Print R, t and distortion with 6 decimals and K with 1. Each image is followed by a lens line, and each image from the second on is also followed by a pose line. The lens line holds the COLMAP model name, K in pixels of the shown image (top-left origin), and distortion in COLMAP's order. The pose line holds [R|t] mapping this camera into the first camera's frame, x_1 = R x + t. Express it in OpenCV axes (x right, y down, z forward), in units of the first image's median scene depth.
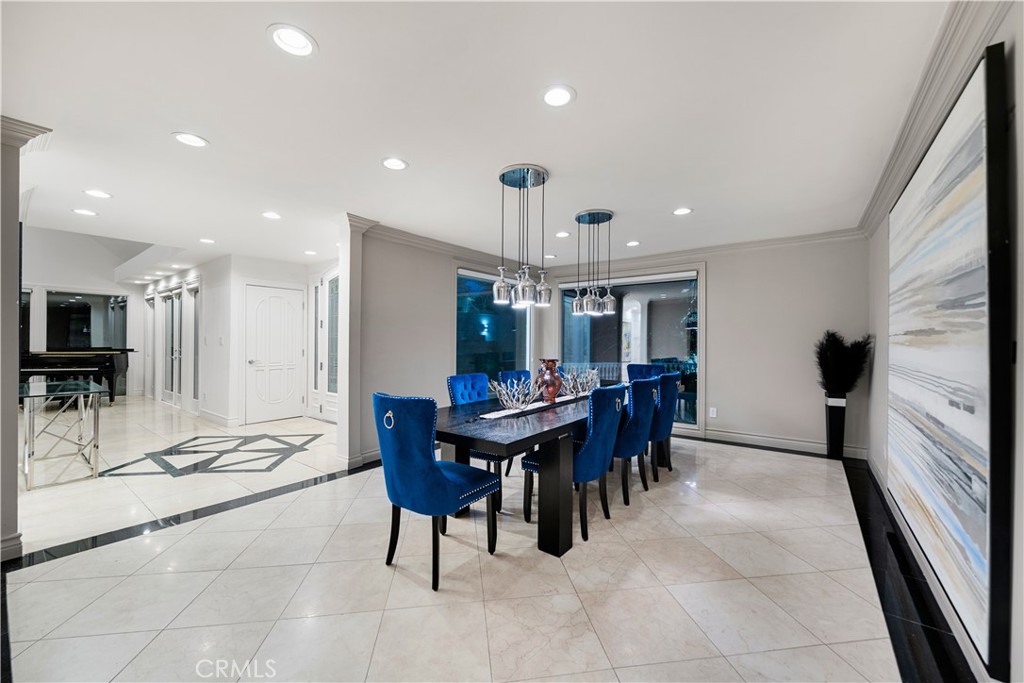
lens RADIAL K [[392.1, 0, 510.9], [0, 392.1, 342.2], [0, 0, 1]] dist [0.000118, -0.000002]
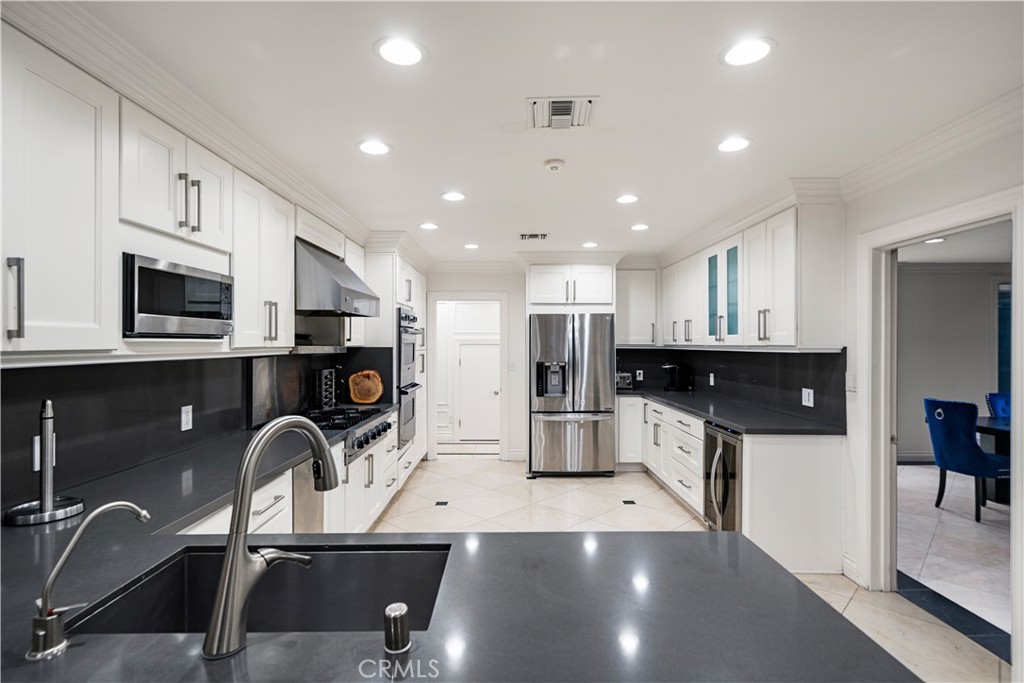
lens RADIAL K [[497.0, 0, 509.9], [0, 497.0, 341.1], [0, 0, 1]] dist [0.003775, 0.000651]
pose [[0.602553, -0.007408, -0.798045, 0.275358], [0.006233, 0.999970, -0.004577, -0.111113], [0.798055, -0.002216, 0.602581, -1.667651]]
